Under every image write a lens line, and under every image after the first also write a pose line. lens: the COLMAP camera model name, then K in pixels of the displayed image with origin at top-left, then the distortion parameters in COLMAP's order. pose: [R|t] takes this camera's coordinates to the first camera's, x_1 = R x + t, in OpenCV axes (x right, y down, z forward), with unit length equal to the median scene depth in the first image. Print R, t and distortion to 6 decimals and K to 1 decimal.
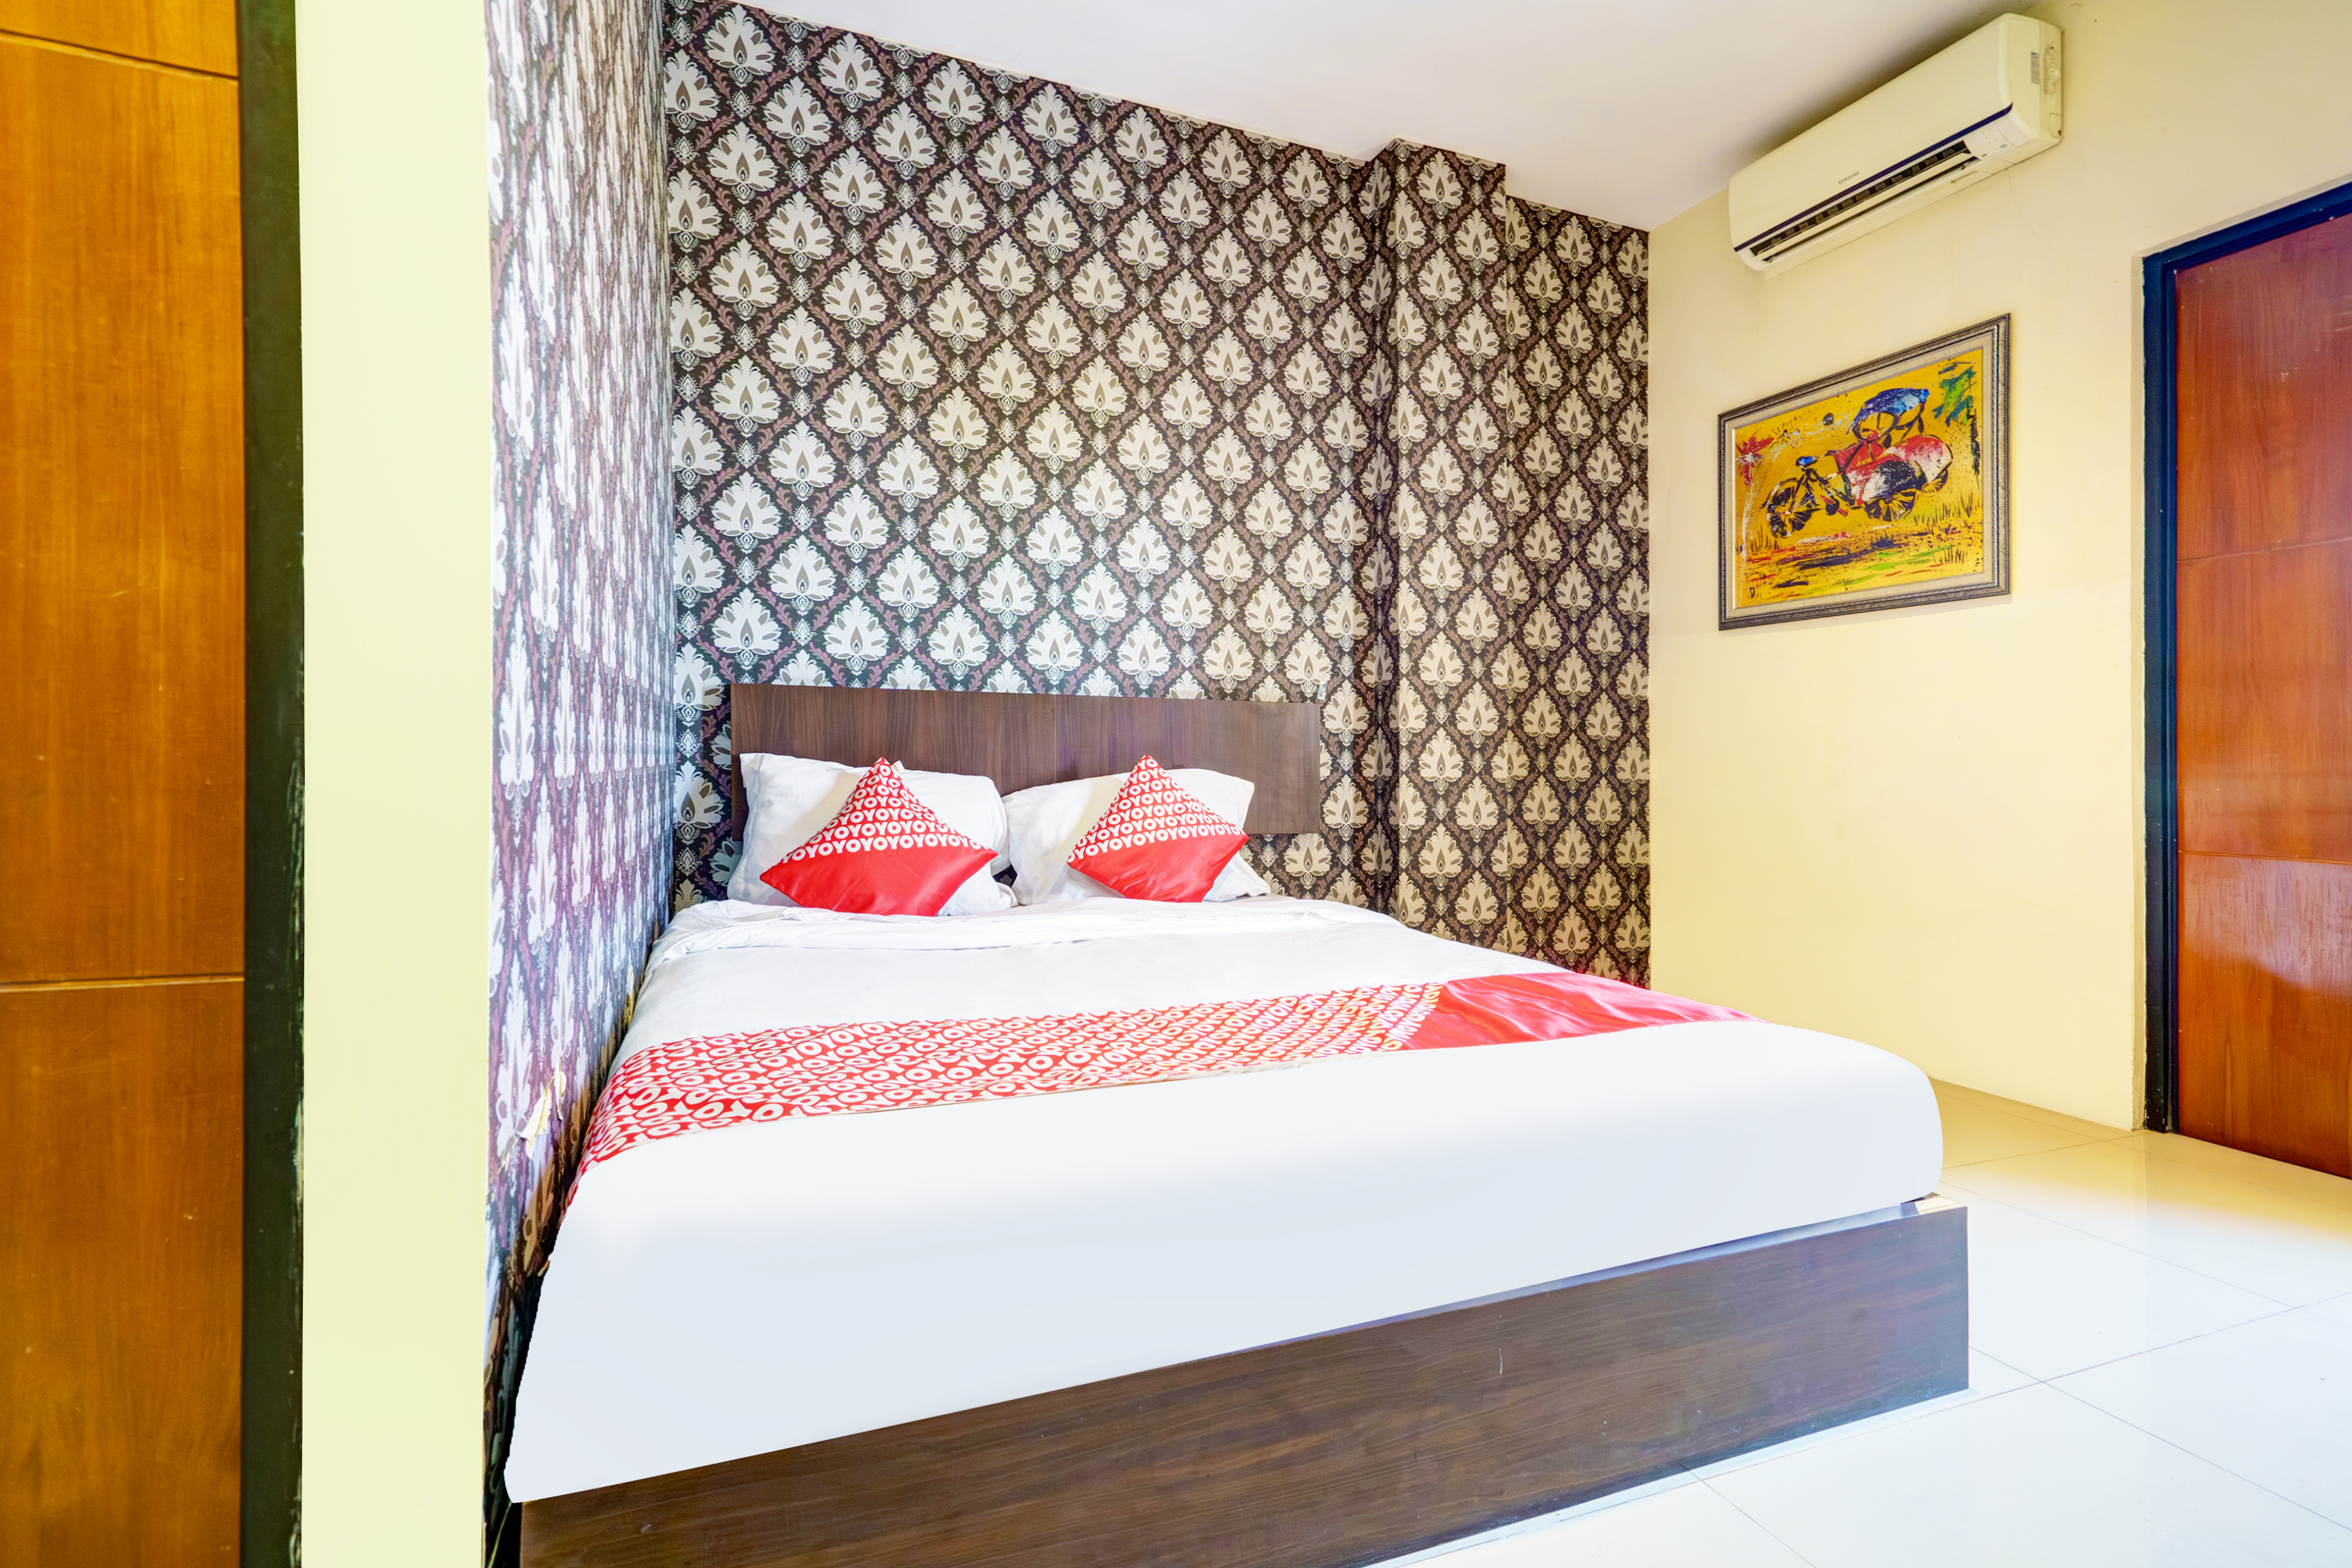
lens RADIAL K [[1109.7, 0, 1173.9], [0, 1109.7, 765.9], [0, 0, 1]] dist [0.000142, 0.000223]
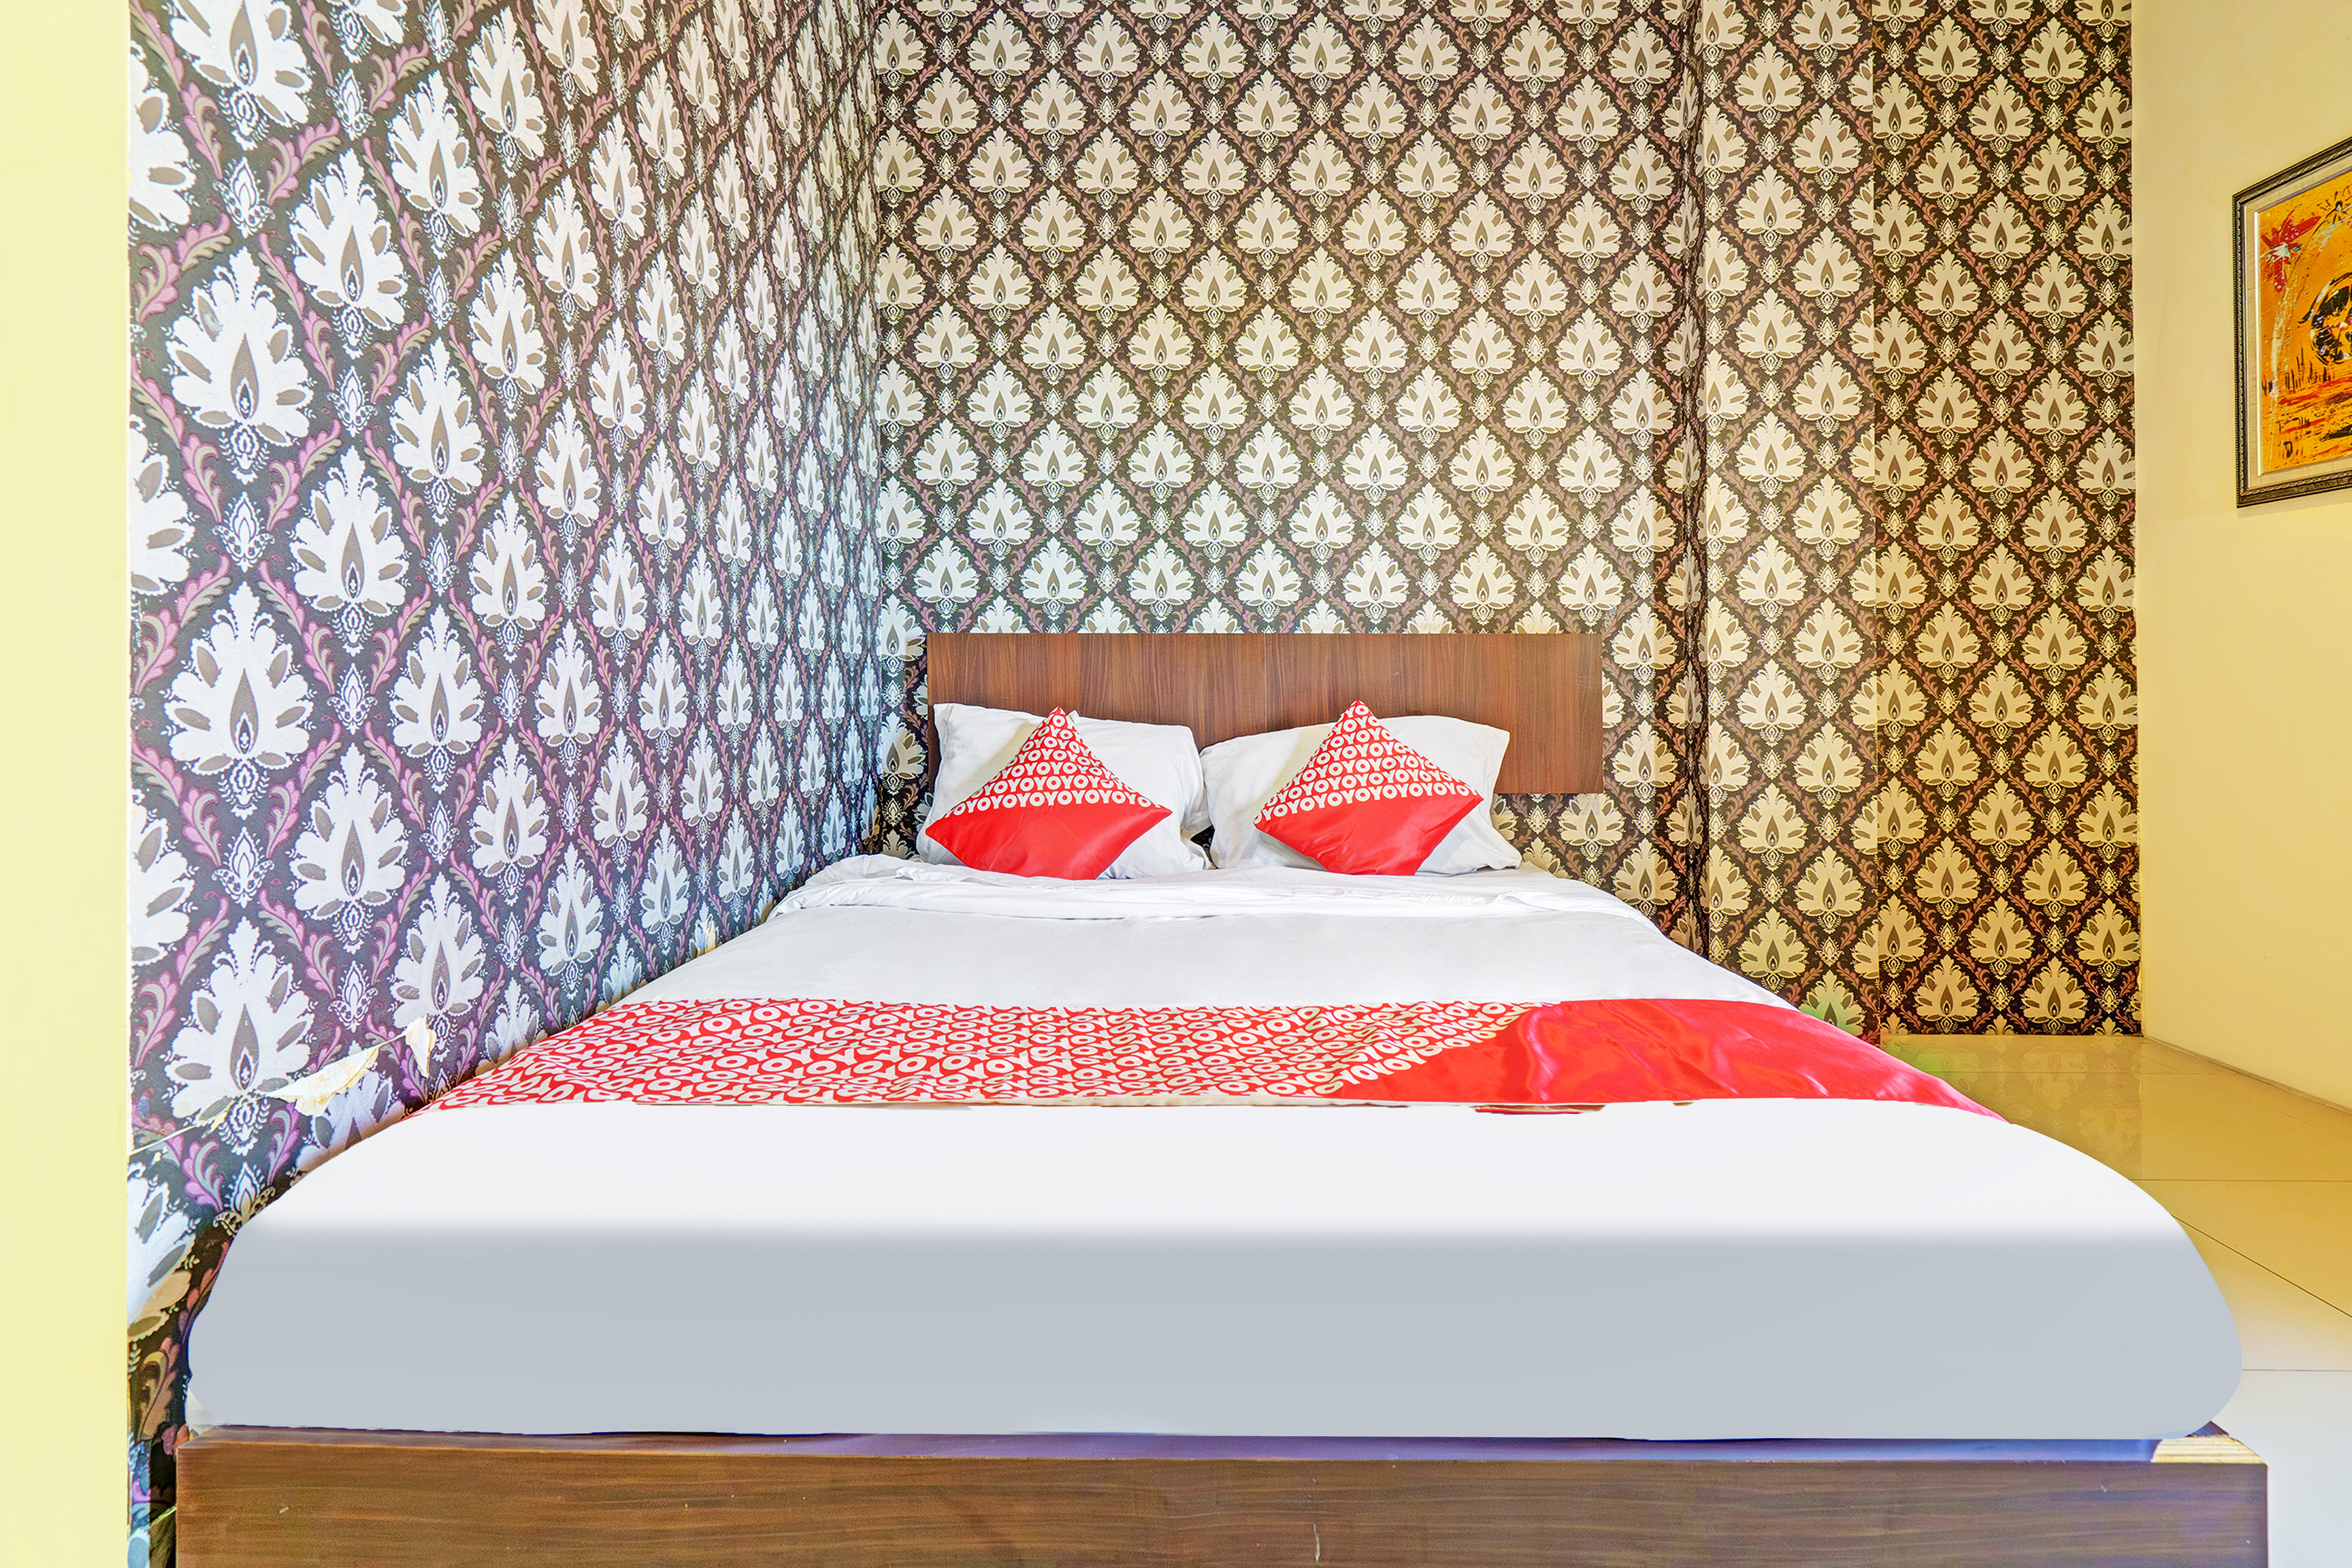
lens RADIAL K [[1180.3, 0, 1176.1], [0, 1180.3, 701.9], [0, 0, 1]] dist [-0.001938, 0.001242]
pose [[0.929000, -0.010900, -0.369919, 0.159966], [0.009045, 0.999936, -0.006748, -0.003129], [0.369969, 0.002923, 0.929040, 0.083170]]
